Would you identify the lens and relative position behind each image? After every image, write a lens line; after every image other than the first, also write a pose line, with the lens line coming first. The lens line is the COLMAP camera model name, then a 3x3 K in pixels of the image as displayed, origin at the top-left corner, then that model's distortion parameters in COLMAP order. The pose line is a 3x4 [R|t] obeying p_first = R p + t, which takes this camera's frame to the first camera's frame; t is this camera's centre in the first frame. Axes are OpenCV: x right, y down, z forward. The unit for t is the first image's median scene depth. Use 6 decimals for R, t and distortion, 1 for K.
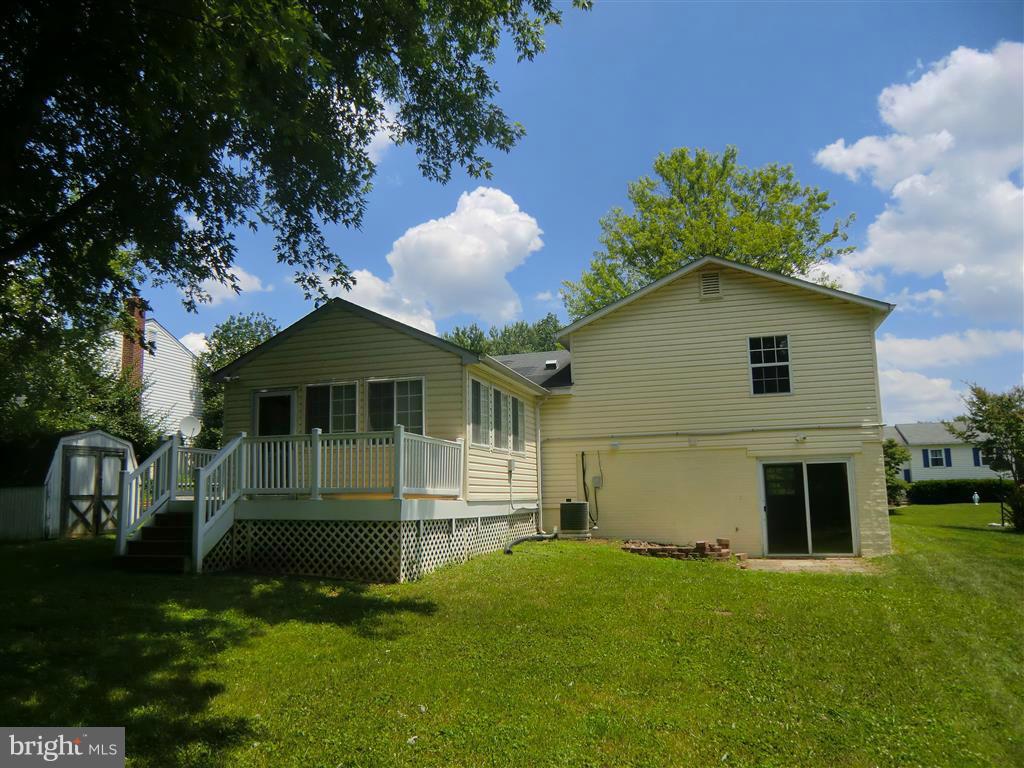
lens RADIAL K [[736.6, 0, 512.0], [0, 736.6, 384.0], [0, 0, 1]] dist [-0.003256, 0.001637]
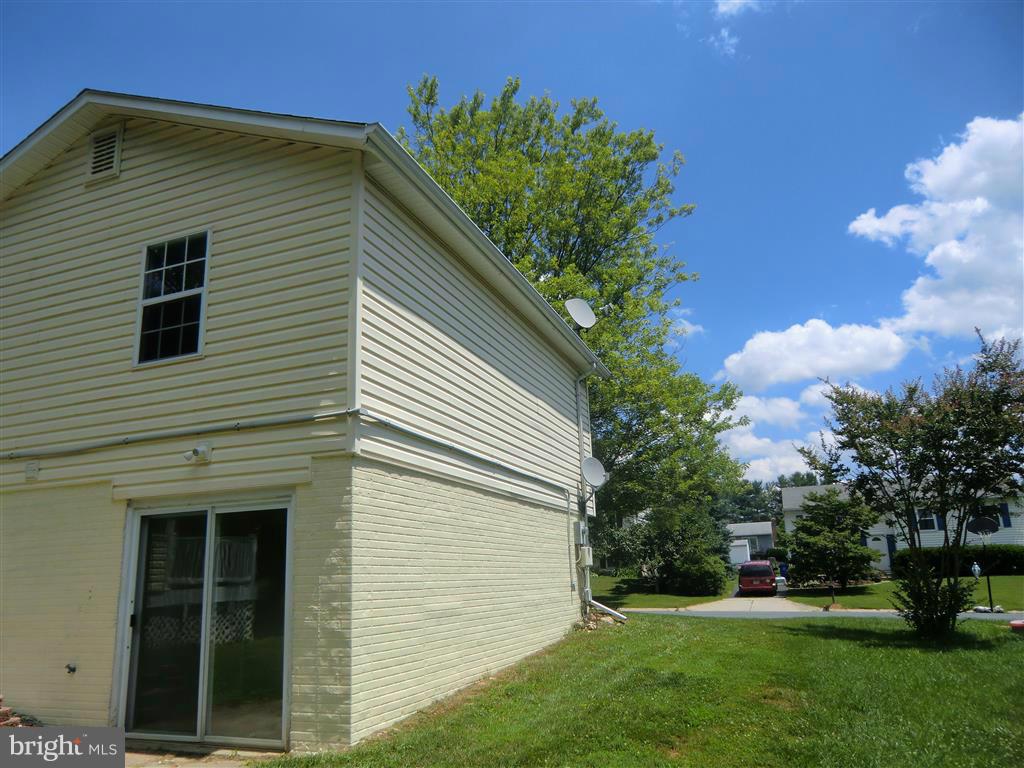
lens RADIAL K [[717.1, 0, 512.0], [0, 717.1, 384.0], [0, 0, 1]] dist [-0.049445, 0.001137]
pose [[0.996215, -0.036986, -0.078661, 0.591590], [0.028015, 0.993286, -0.112238, 0.082509], [0.082284, 0.109609, 0.990563, 0.584876]]
